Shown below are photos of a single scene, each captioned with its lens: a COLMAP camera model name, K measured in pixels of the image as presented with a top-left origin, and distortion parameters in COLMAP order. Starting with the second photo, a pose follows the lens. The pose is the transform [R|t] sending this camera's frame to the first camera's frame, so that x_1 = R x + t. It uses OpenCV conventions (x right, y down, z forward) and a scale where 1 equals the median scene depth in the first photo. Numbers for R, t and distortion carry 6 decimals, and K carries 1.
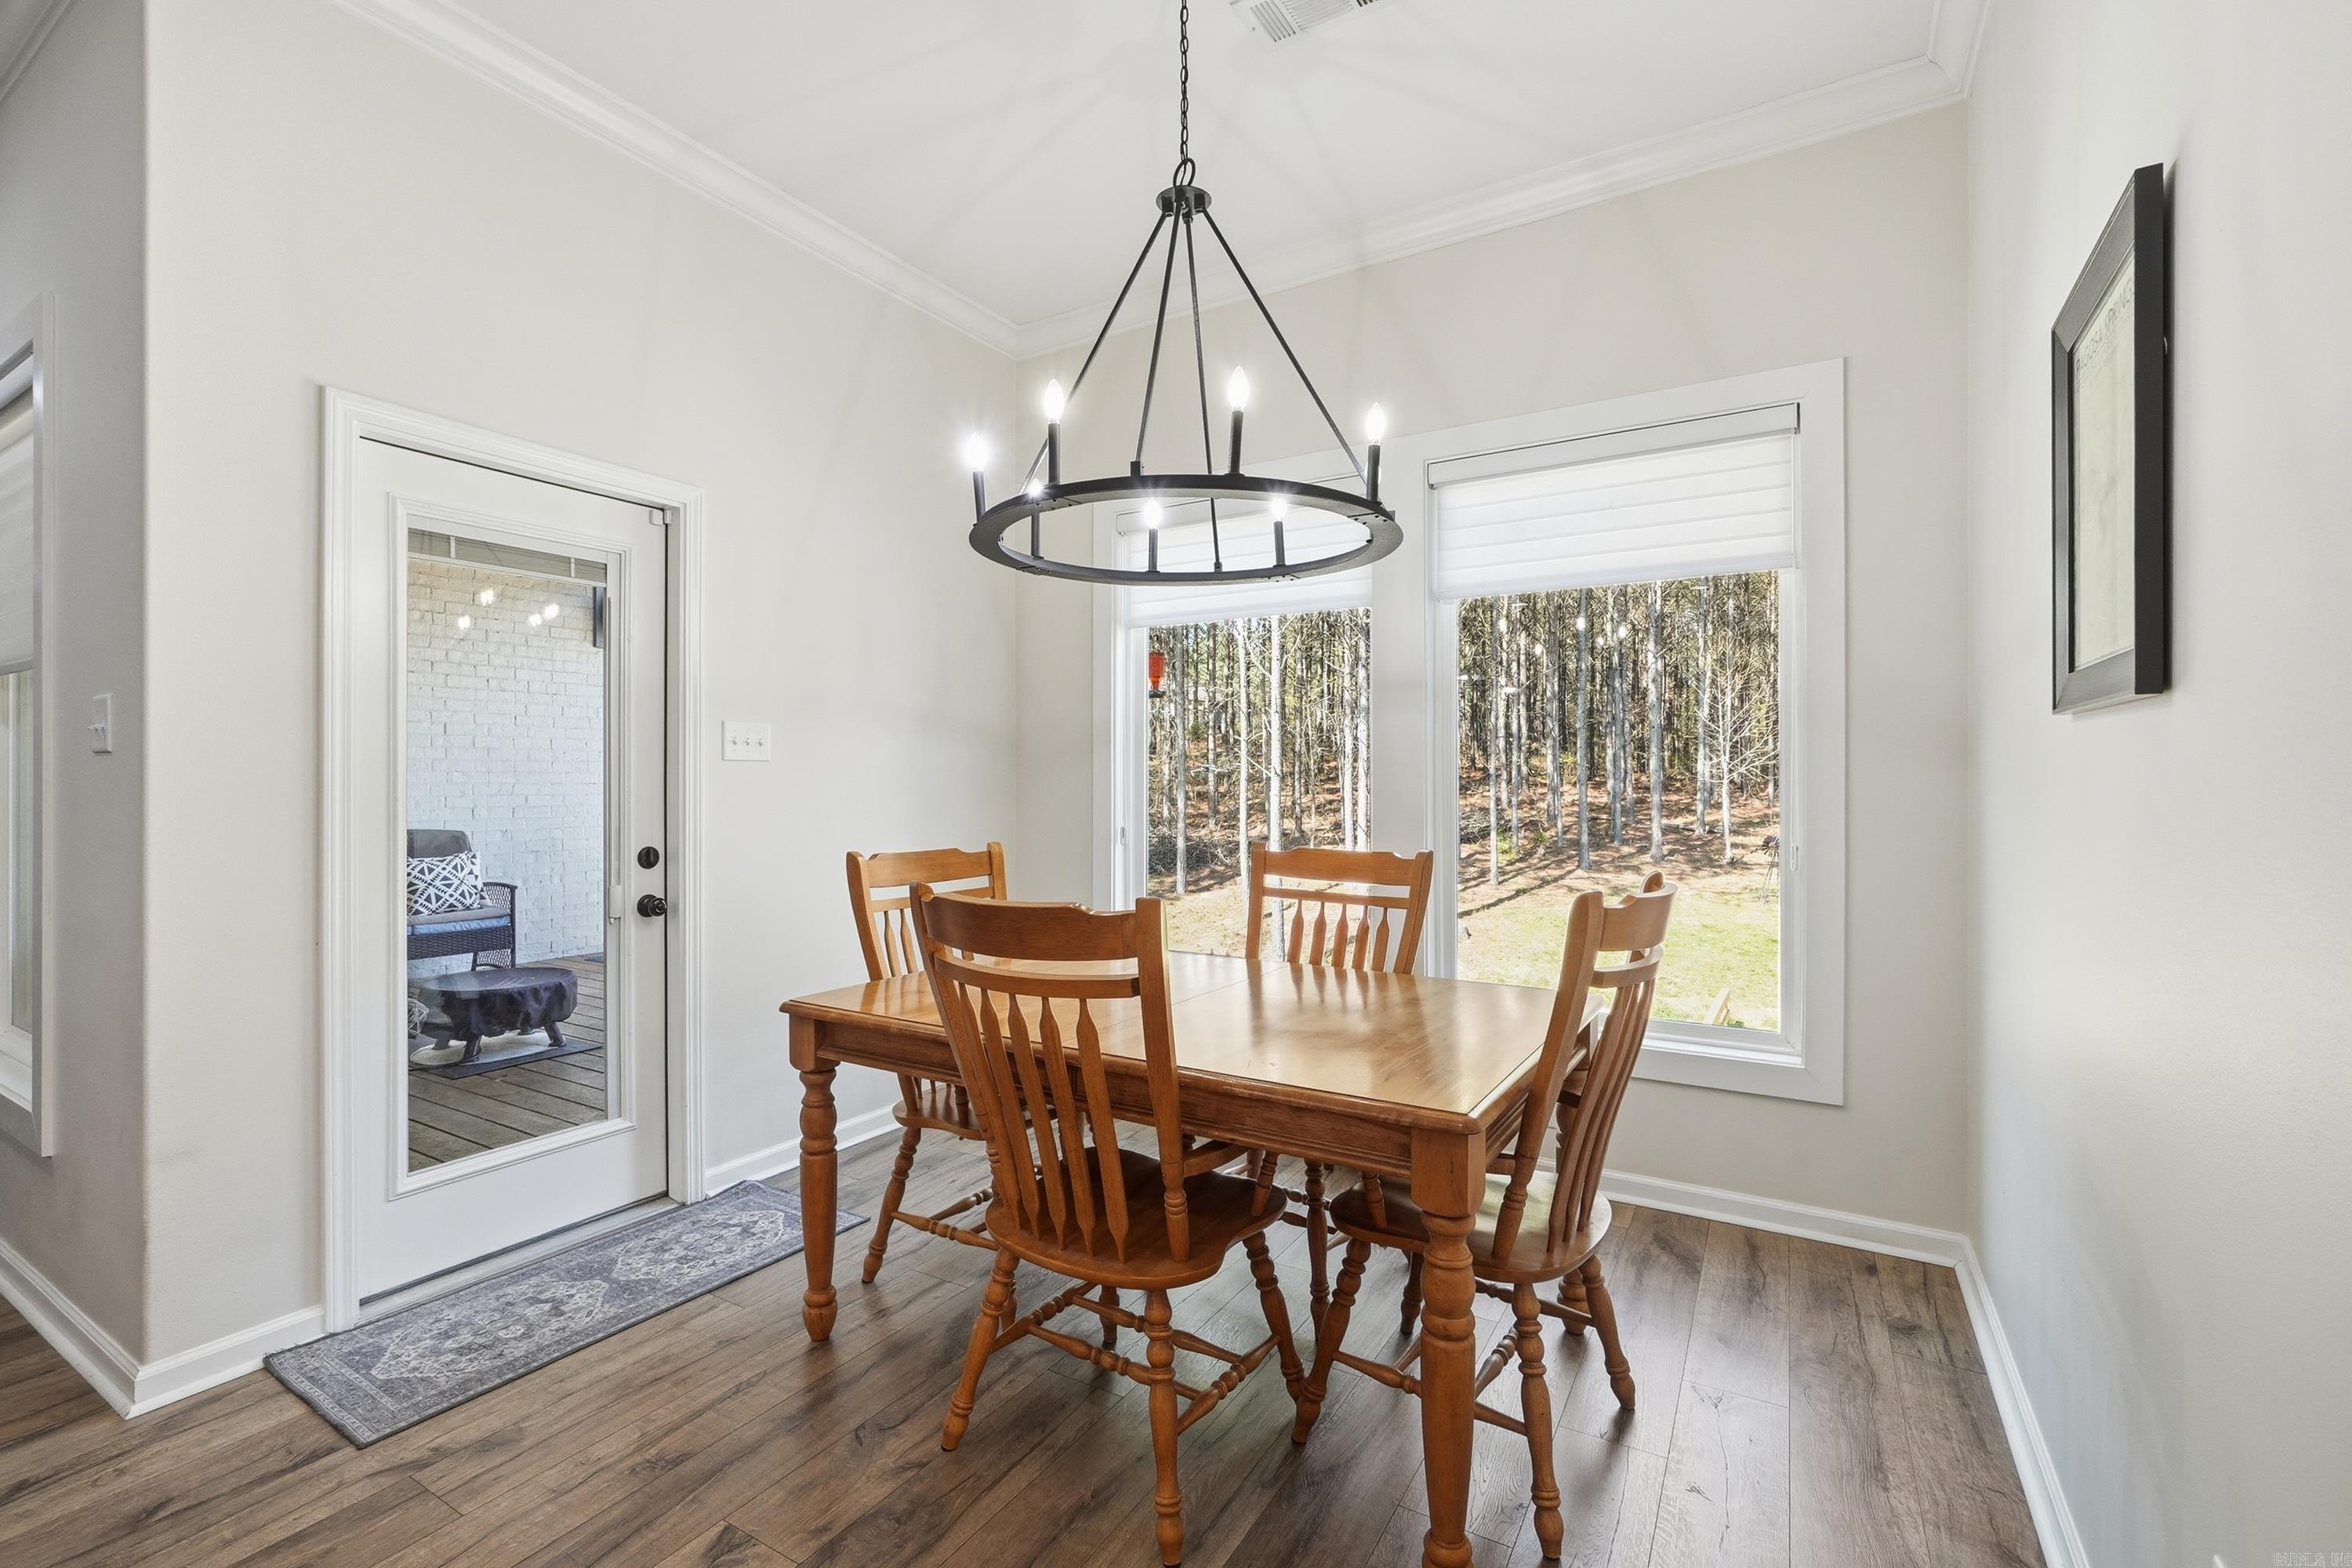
lens RADIAL K [[1025.8, 0, 1179.2], [0, 1025.8, 782.1], [0, 0, 1]] dist [-0.012017, 0.004881]
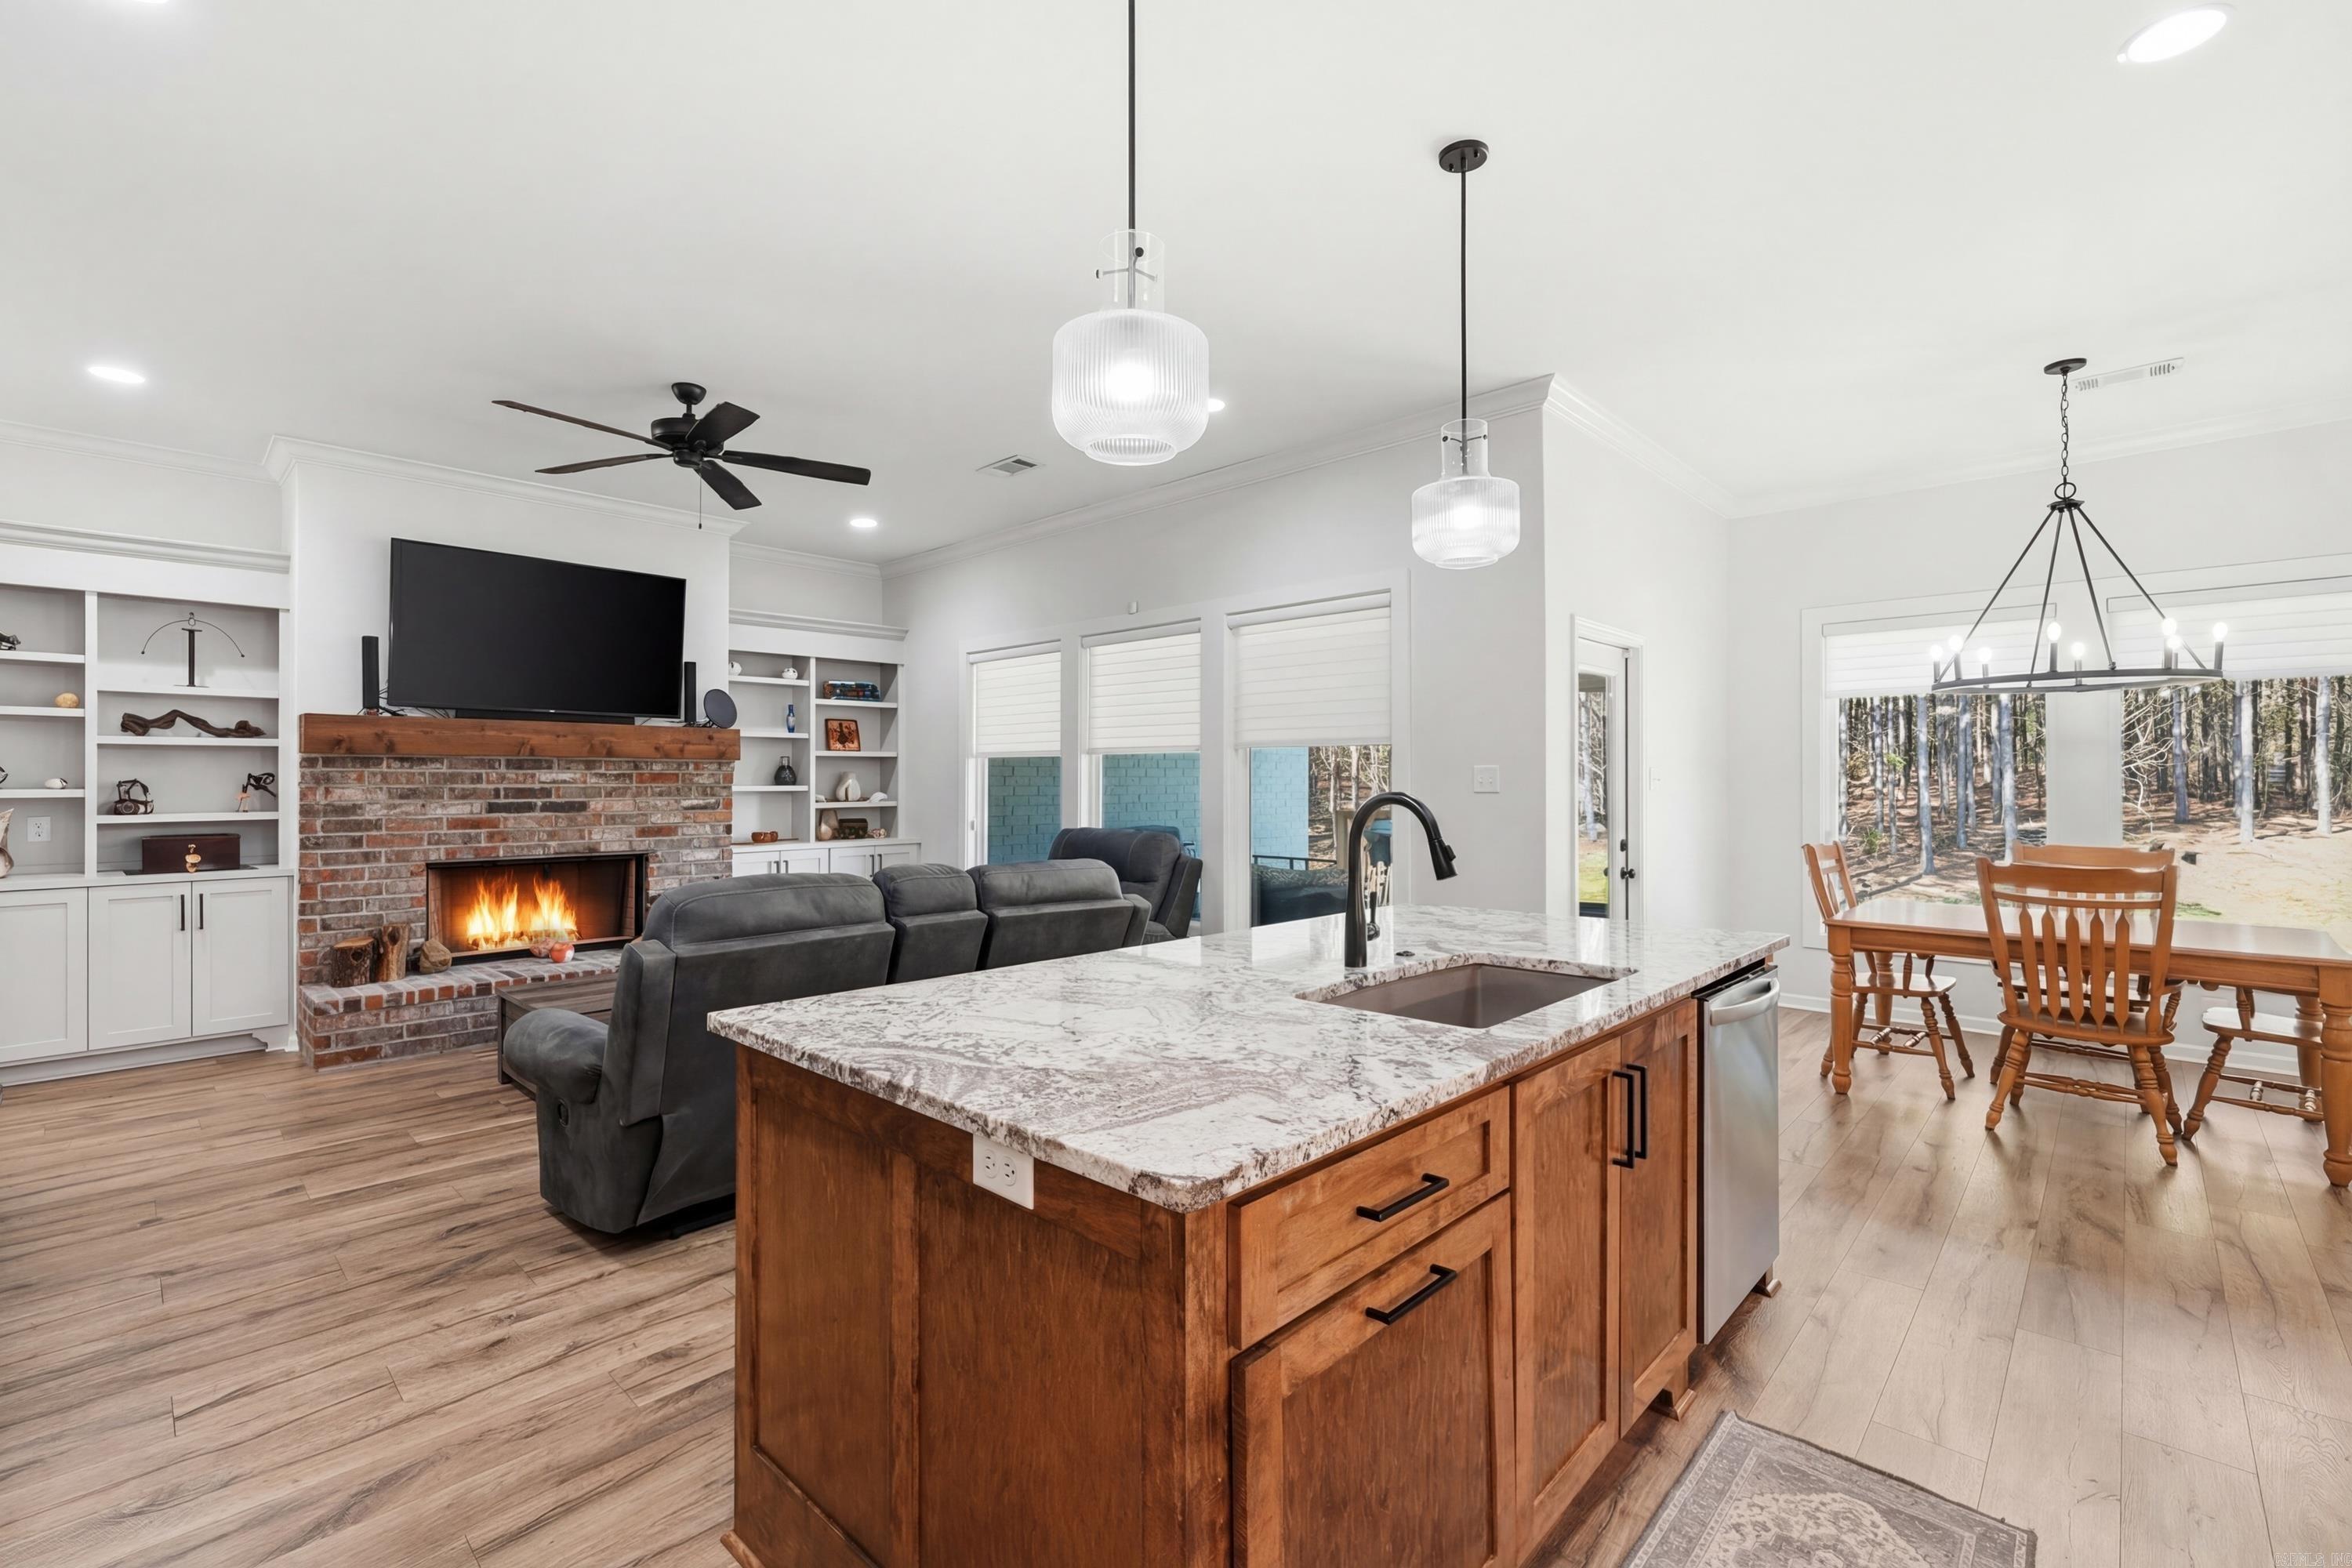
lens RADIAL K [[1025.8, 0, 1165.6], [0, 1025.8, 774.0], [0, 0, 1]] dist [-0.012017, 0.004881]
pose [[0.974969, -0.000730, -0.222338, -0.965575], [-0.000494, 0.999985, -0.005451, -0.044216], [0.222339, 0.005424, 0.974954, -0.973403]]
